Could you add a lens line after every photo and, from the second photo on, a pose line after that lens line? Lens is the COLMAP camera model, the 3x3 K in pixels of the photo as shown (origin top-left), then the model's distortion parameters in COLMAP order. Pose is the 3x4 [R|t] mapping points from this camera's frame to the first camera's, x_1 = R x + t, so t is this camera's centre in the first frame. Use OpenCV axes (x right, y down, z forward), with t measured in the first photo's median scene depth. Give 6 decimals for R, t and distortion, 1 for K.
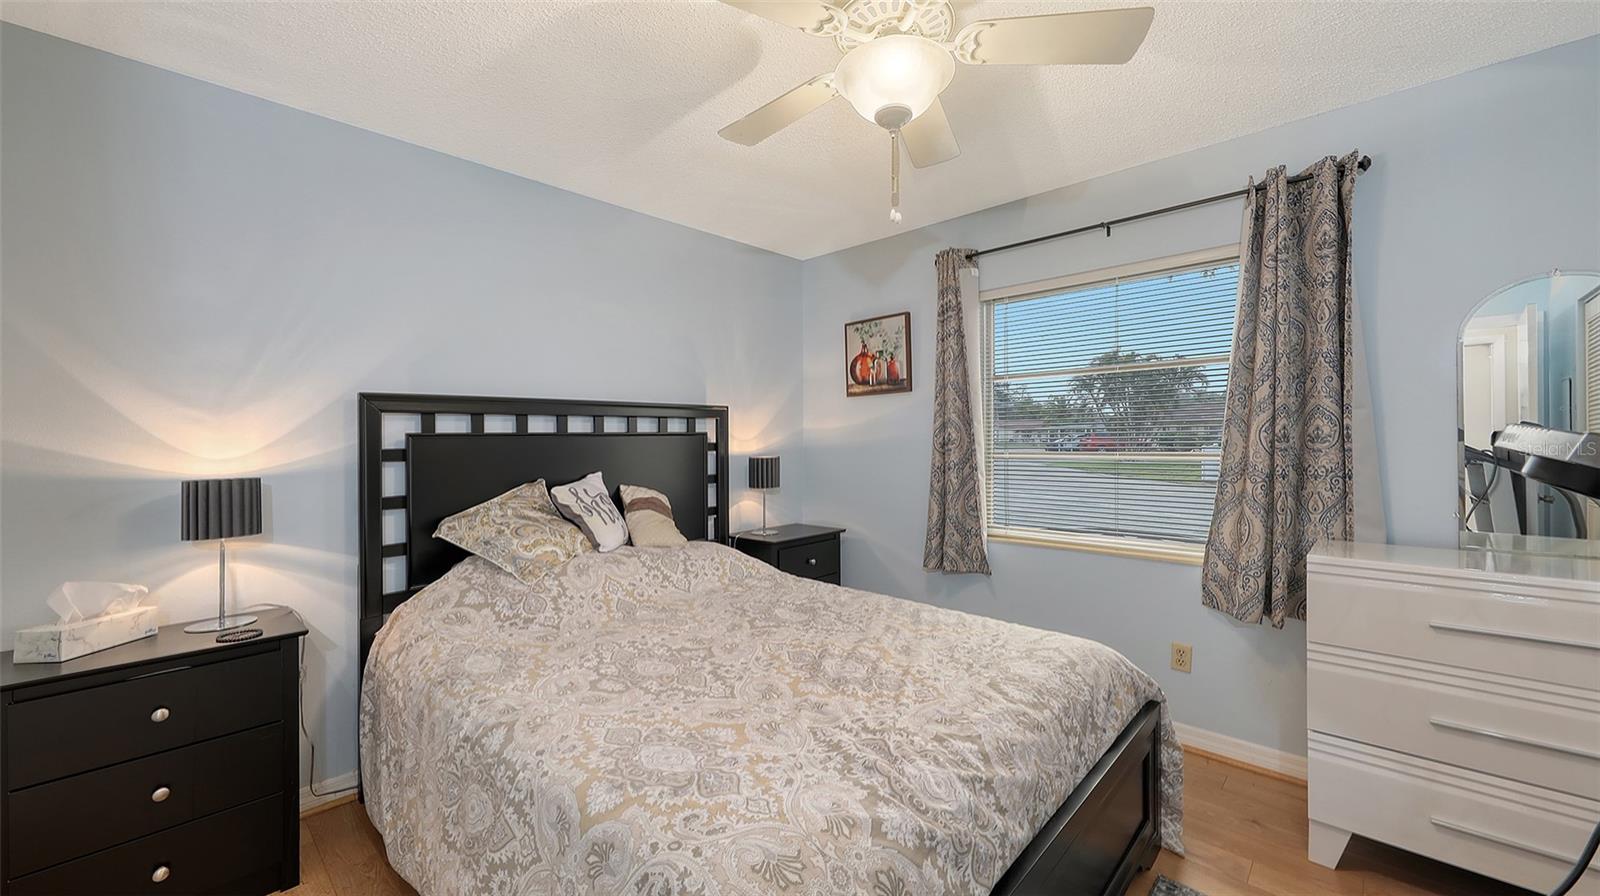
lens RADIAL K [[598.2, 0, 799.9], [0, 598.2, 440.4], [0, 0, 1]] dist [-0.002238, 0.000106]
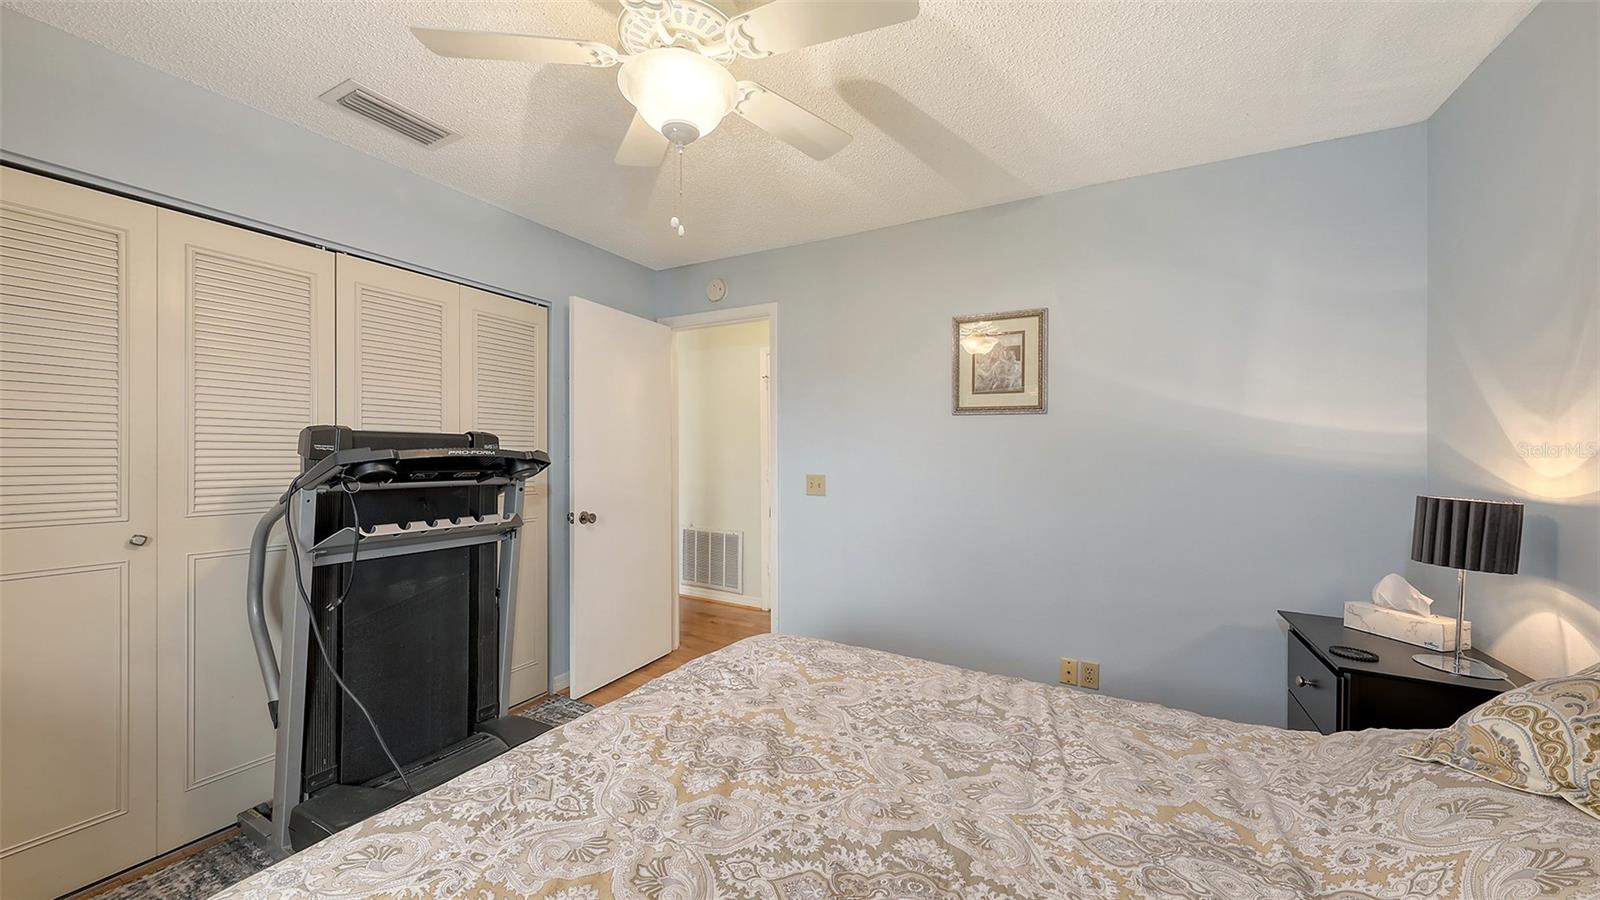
lens RADIAL K [[566.9, 0, 795.4], [0, 566.9, 448.0], [0, 0, 1]] dist [-0.002317, 0.000148]
pose [[-0.970070, -0.000879, -0.242823, 0.143579], [-0.000706, 0.999999, -0.000801, -0.008309], [0.242824, -0.000605, -0.970070, 1.381195]]
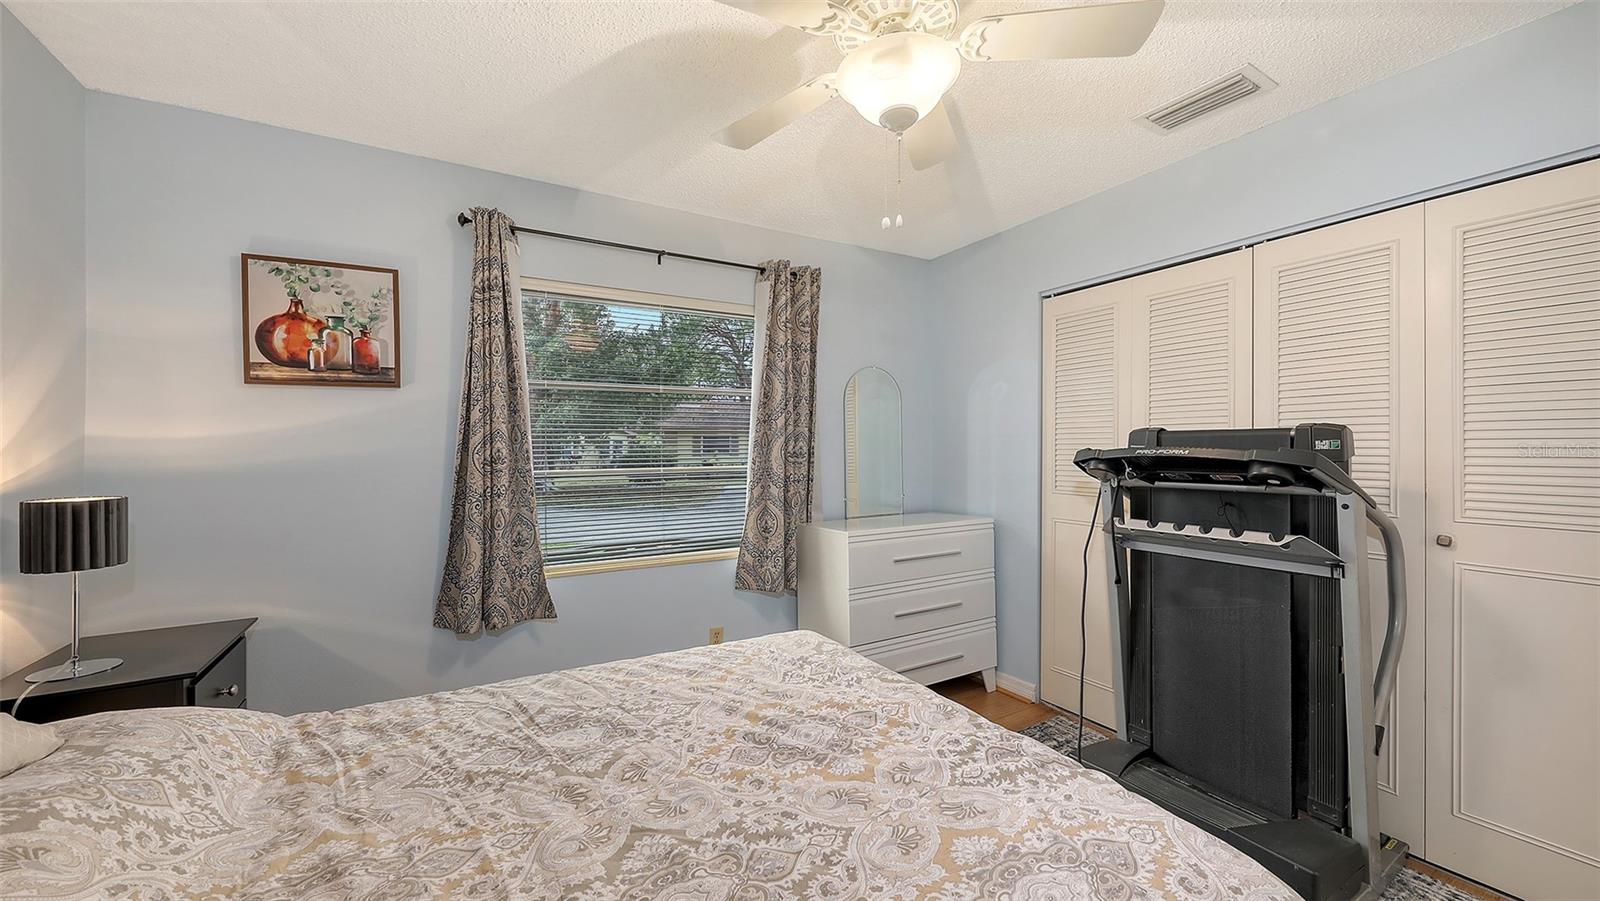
lens RADIAL K [[598.2, 0, 797.5], [0, 598.2, 453.5], [0, 0, 1]] dist [-0.002238, 0.000106]
pose [[0.287003, 0.002875, 0.957925, -0.565609], [0.008017, 0.999953, -0.005403, 0.001610], [-0.957896, 0.009230, 0.286966, 0.617220]]
